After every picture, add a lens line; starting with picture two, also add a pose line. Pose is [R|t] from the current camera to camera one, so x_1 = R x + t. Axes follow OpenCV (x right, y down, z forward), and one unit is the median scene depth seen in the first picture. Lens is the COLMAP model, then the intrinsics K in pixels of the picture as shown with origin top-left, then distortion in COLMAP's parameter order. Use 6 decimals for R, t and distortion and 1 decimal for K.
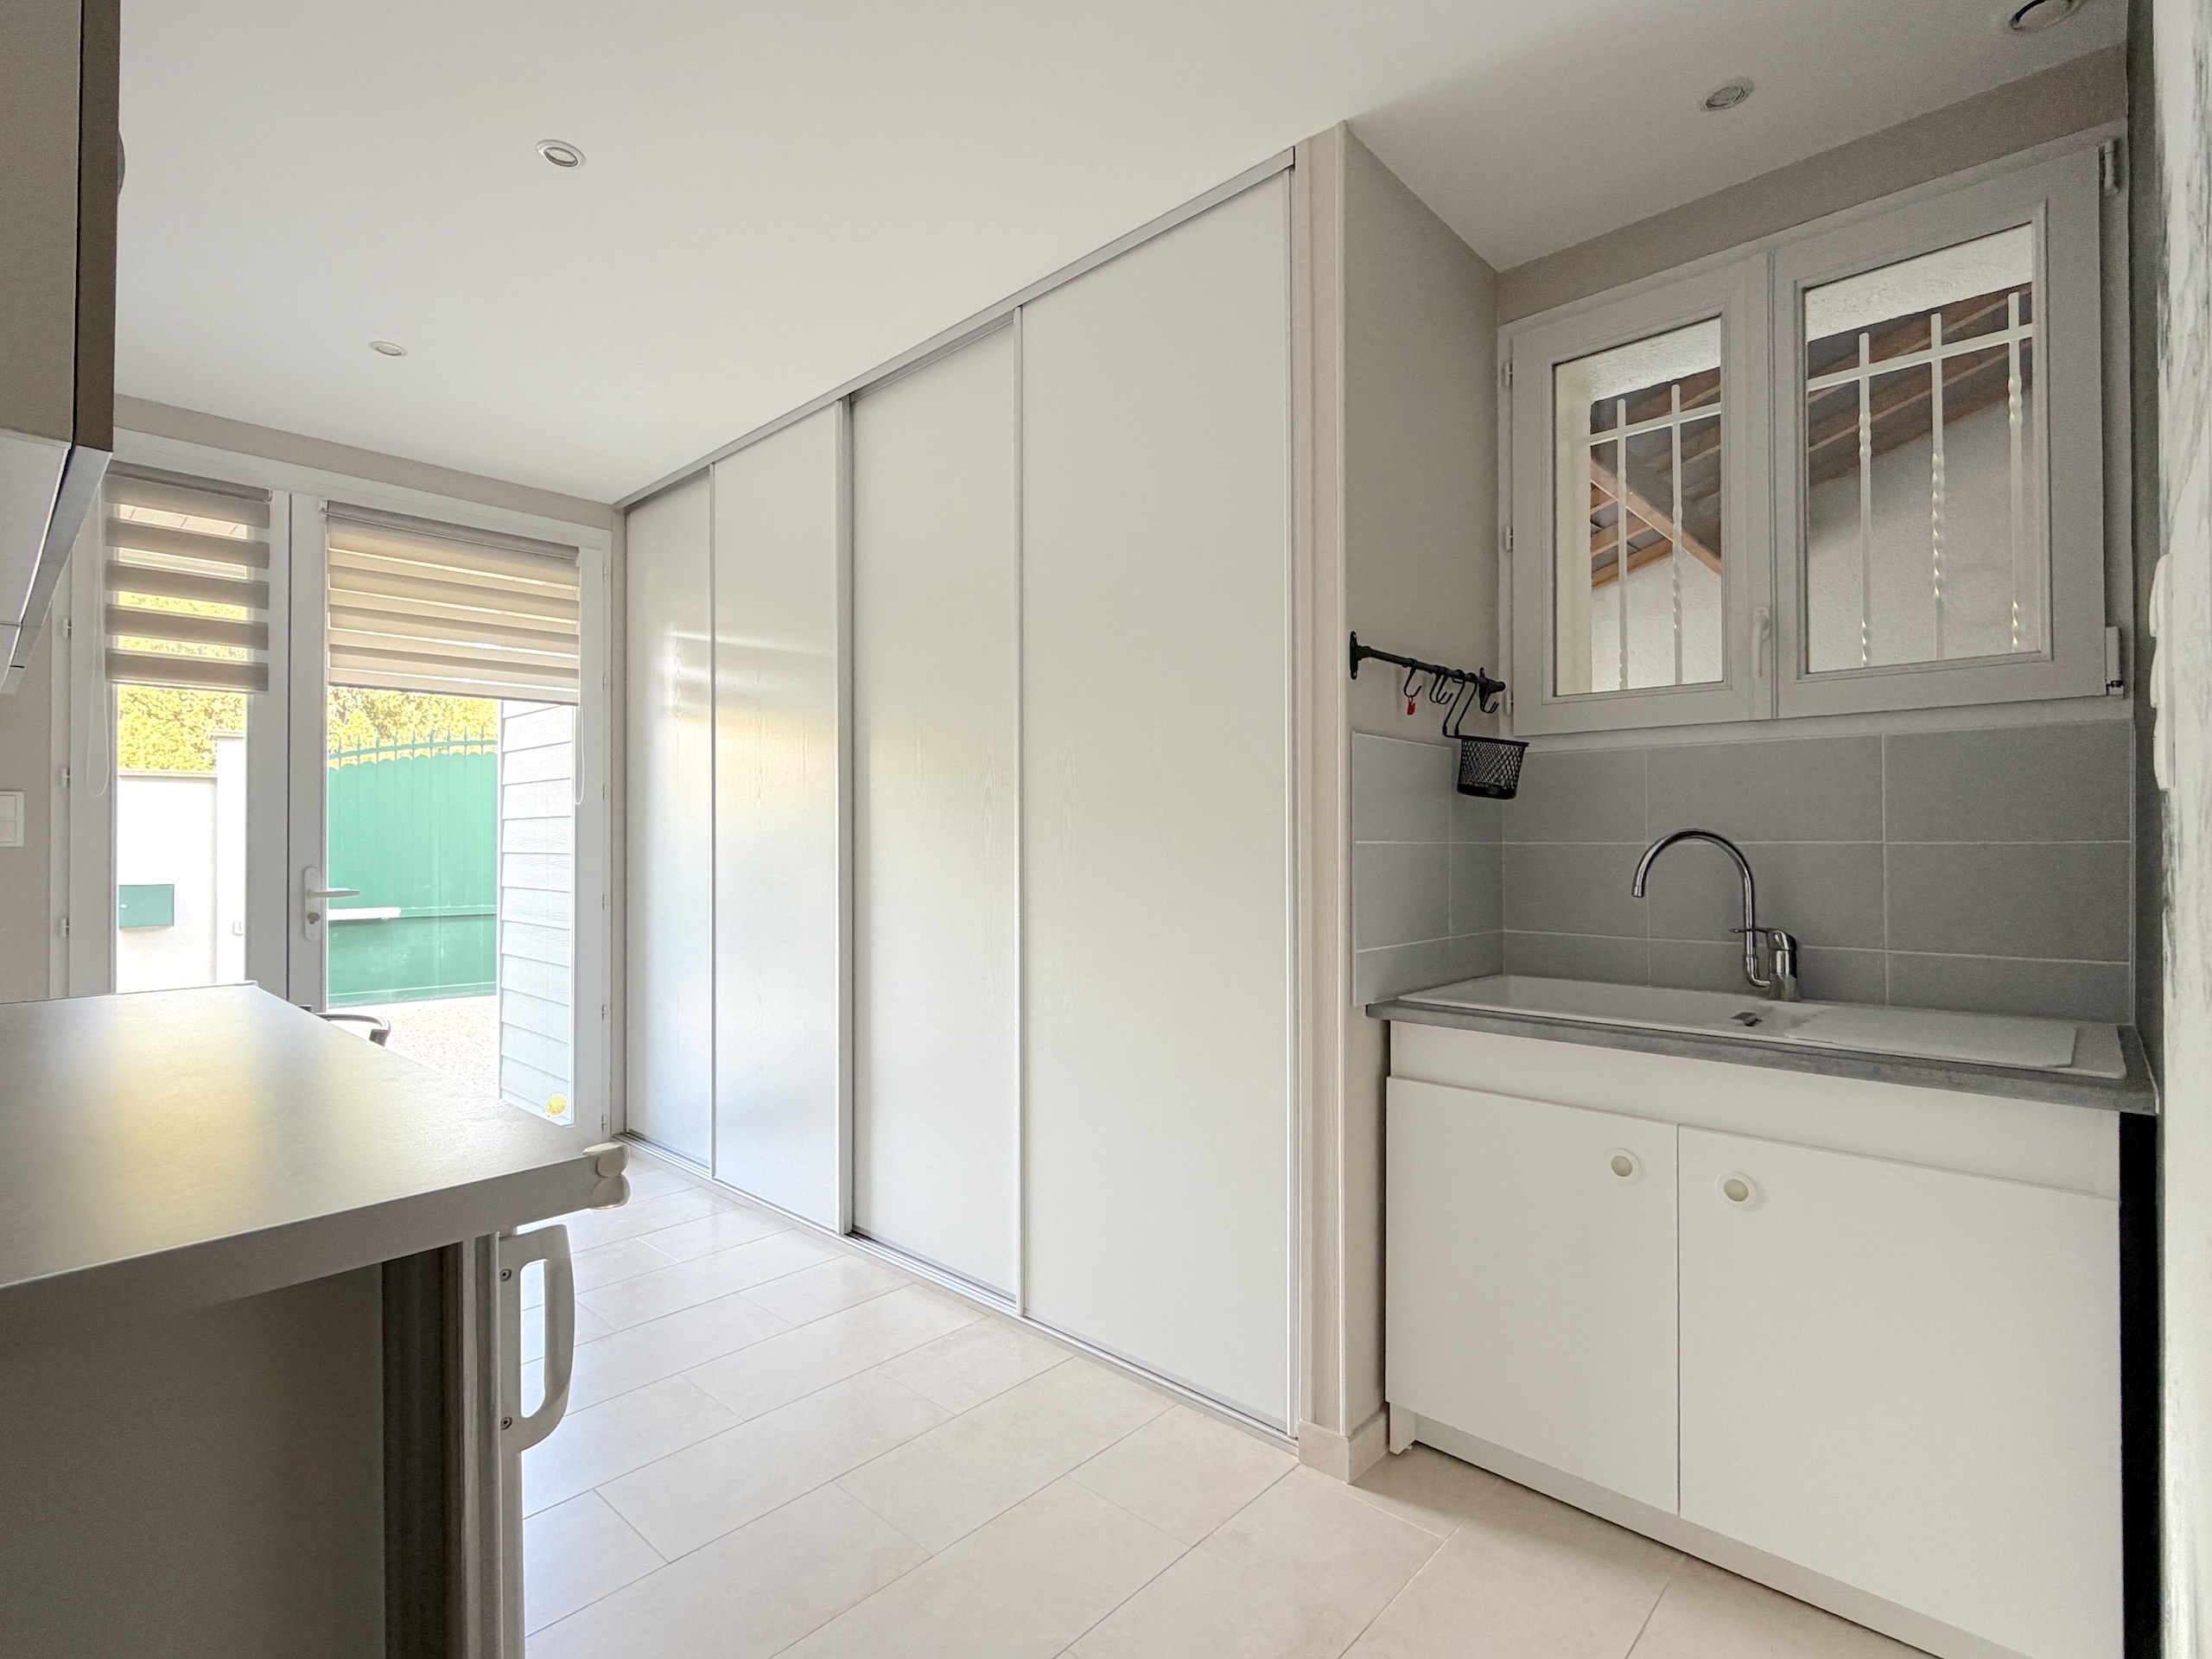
lens RADIAL K [[1070.9, 0, 1106.0], [0, 1070.9, 829.5], [0, 0, 1]] dist [0.000096, -0.000048]
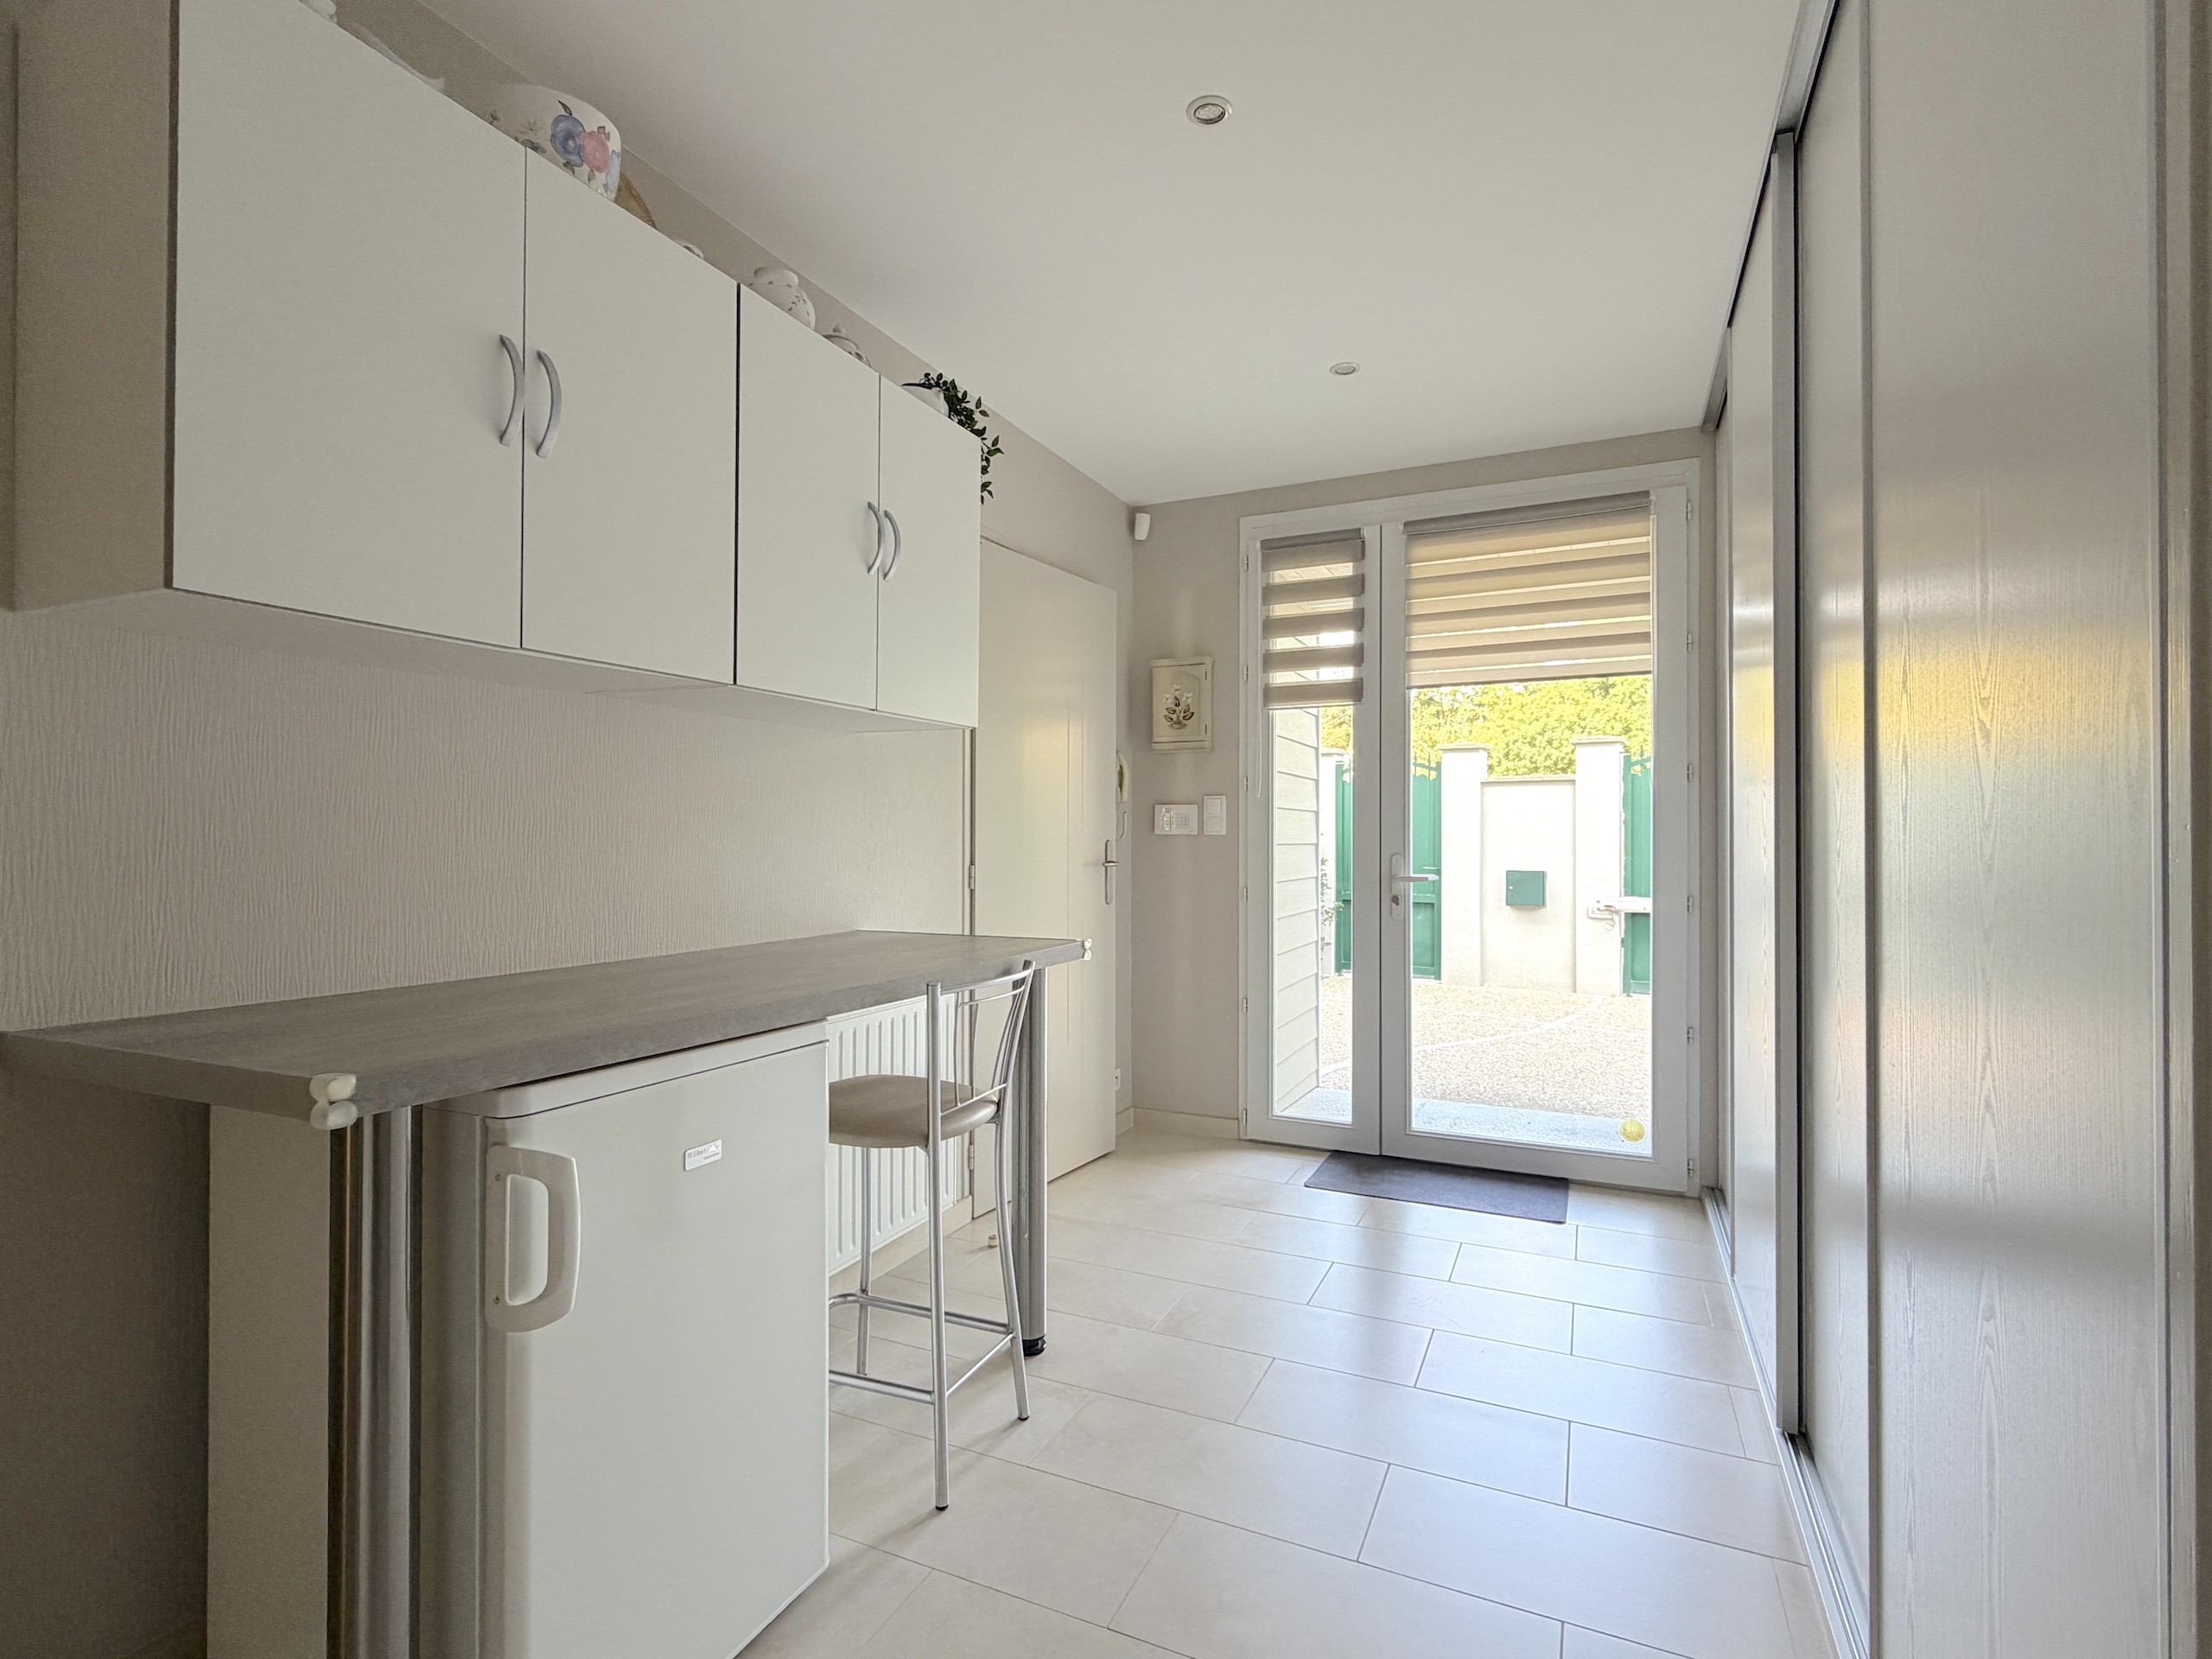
lens RADIAL K [[1070.9, 0, 1106.0], [0, 1070.9, 829.5], [0, 0, 1]] dist [0.000096, -0.000048]
pose [[0.309980, -0.007826, -0.950711, 0.226990], [0.010824, 0.999930, -0.004702, 0.011685], [0.950682, -0.008833, 0.310043, 0.367264]]
